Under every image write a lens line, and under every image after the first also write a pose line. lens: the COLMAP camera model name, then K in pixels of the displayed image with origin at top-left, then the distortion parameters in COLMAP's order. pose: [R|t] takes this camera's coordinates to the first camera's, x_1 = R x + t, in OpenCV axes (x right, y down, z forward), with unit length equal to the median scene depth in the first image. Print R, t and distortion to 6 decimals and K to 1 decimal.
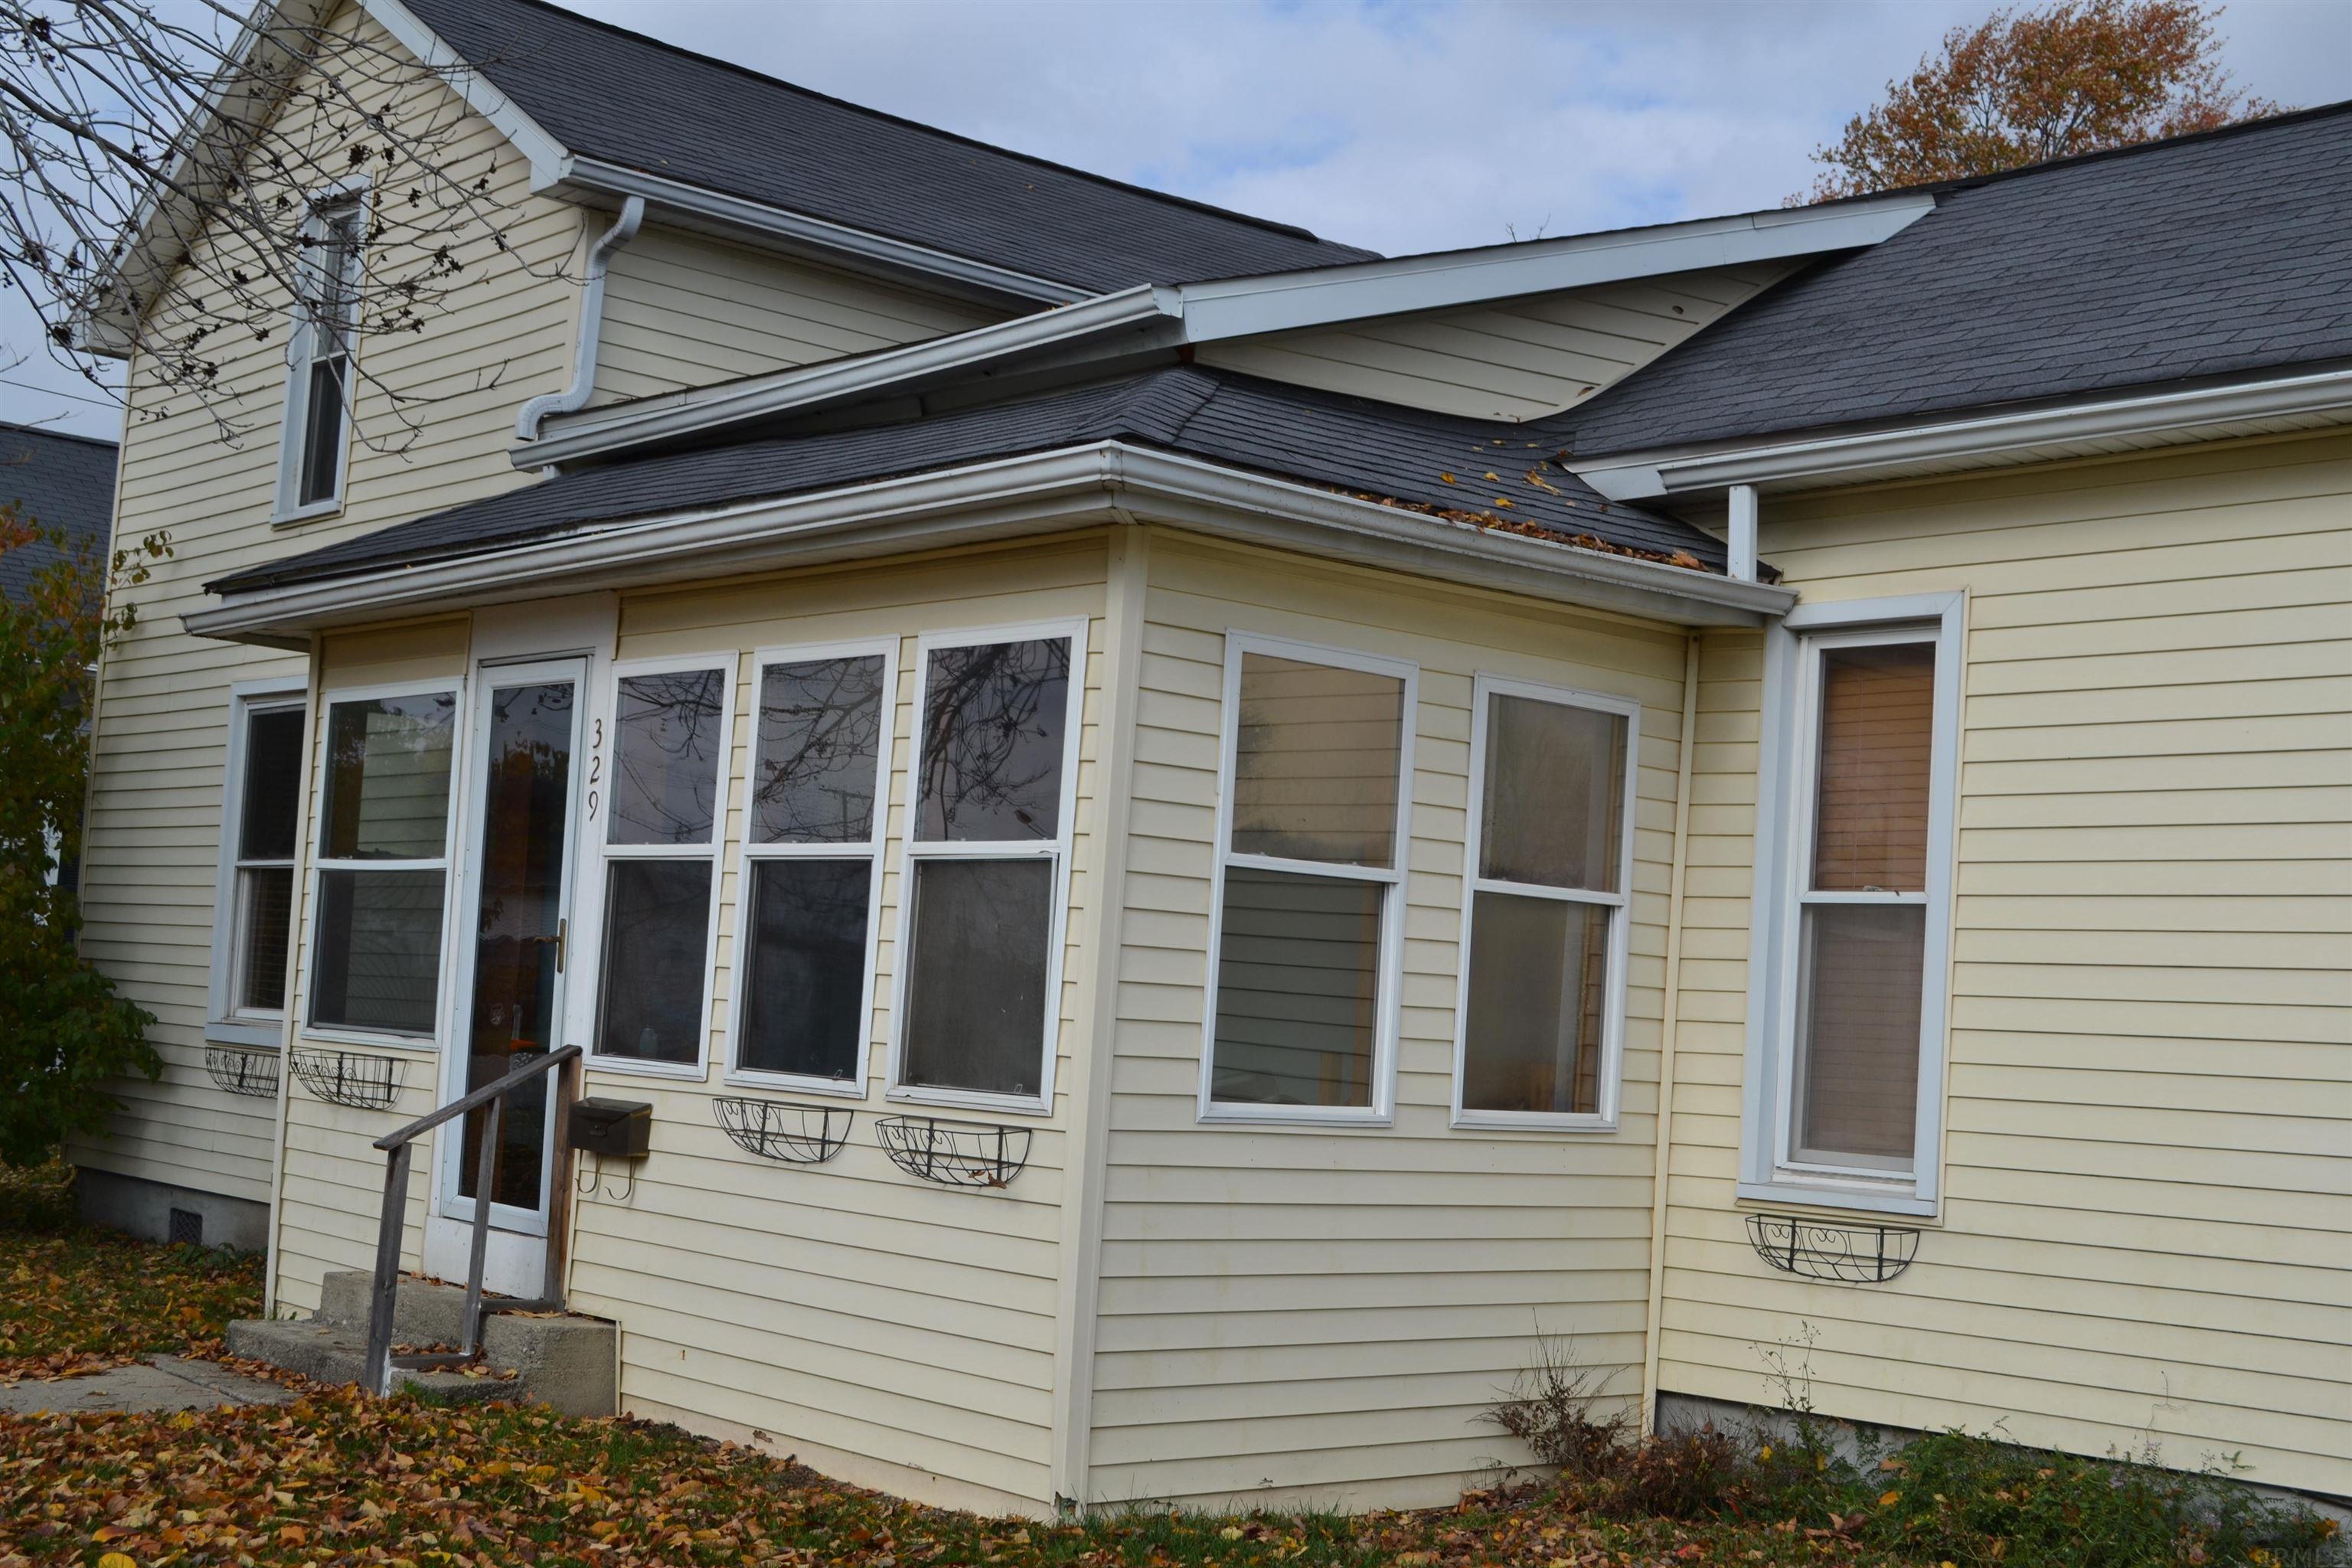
lens RADIAL K [[2915.3, 0, 1176.0], [0, 2915.3, 784.0], [0, 0, 1]] dist [0.015785, 0.004627]
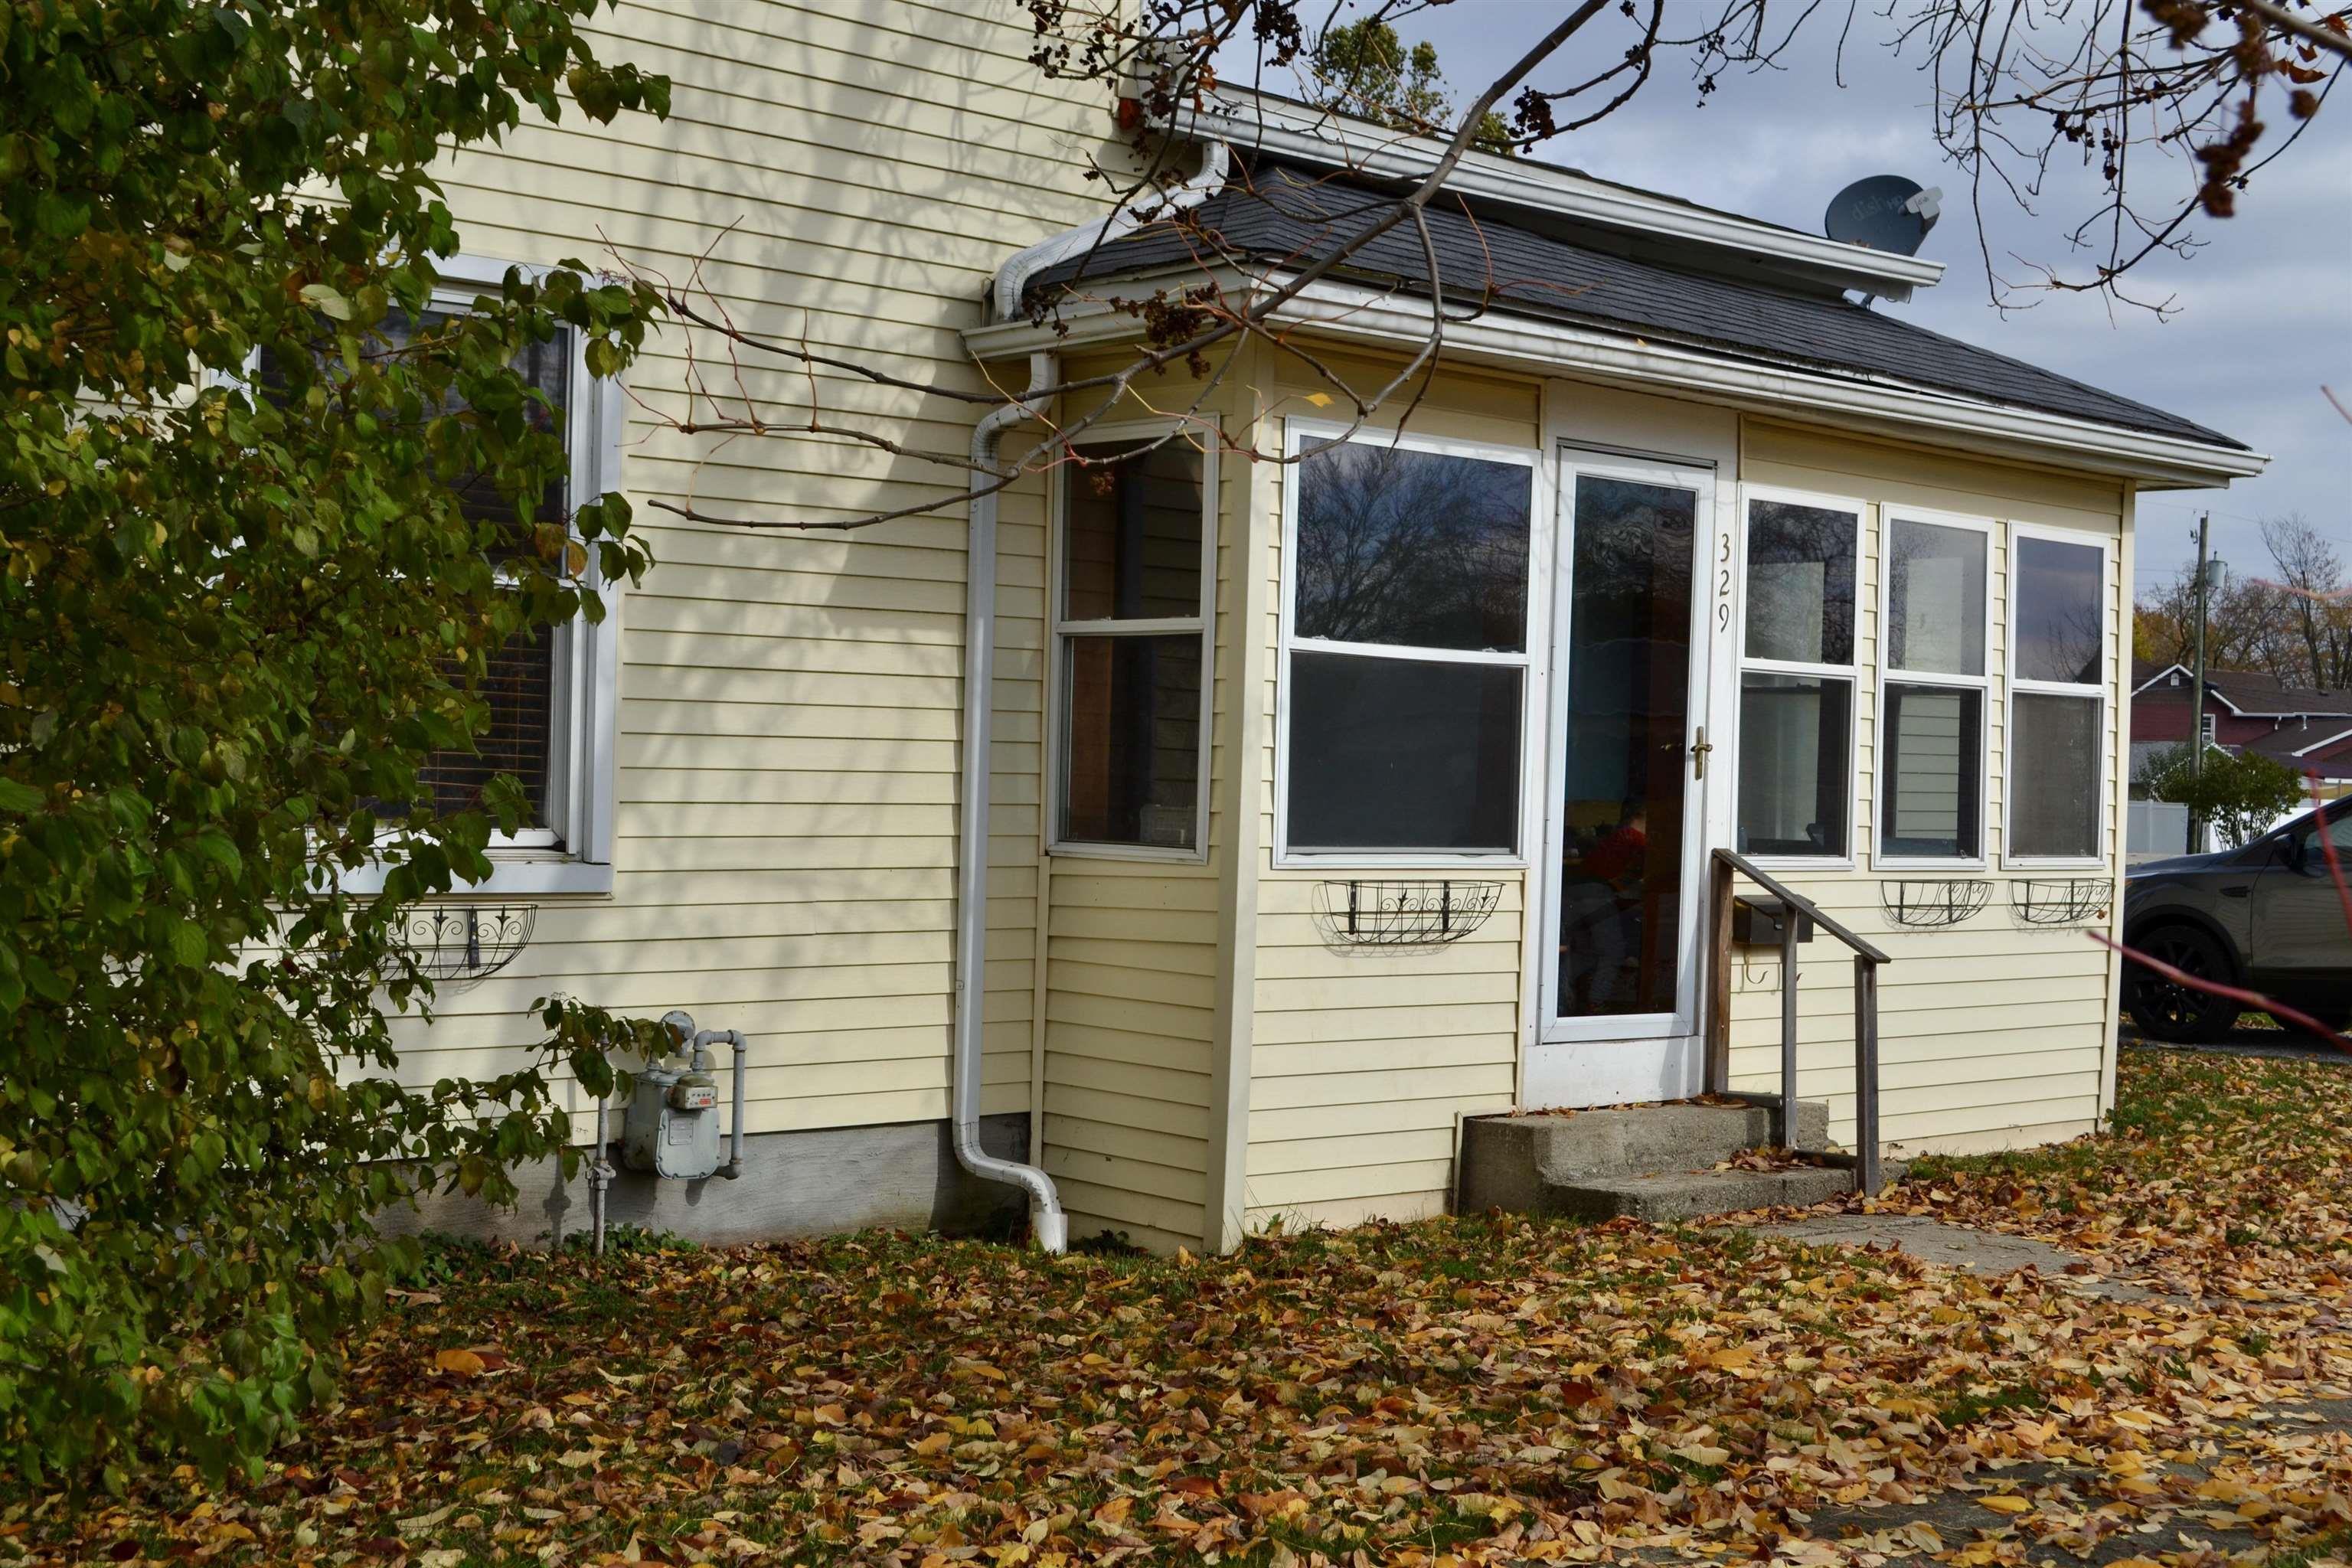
lens RADIAL K [[2915.3, 0, 1176.0], [0, 2915.3, 784.0], [0, 0, 1]] dist [0.015785, 0.004627]
pose [[-0.007802, -0.046290, 0.998898, -1.258385], [-0.094080, 0.994531, 0.045352, 0.037810], [-0.995534, -0.093623, -0.012115, 1.217557]]
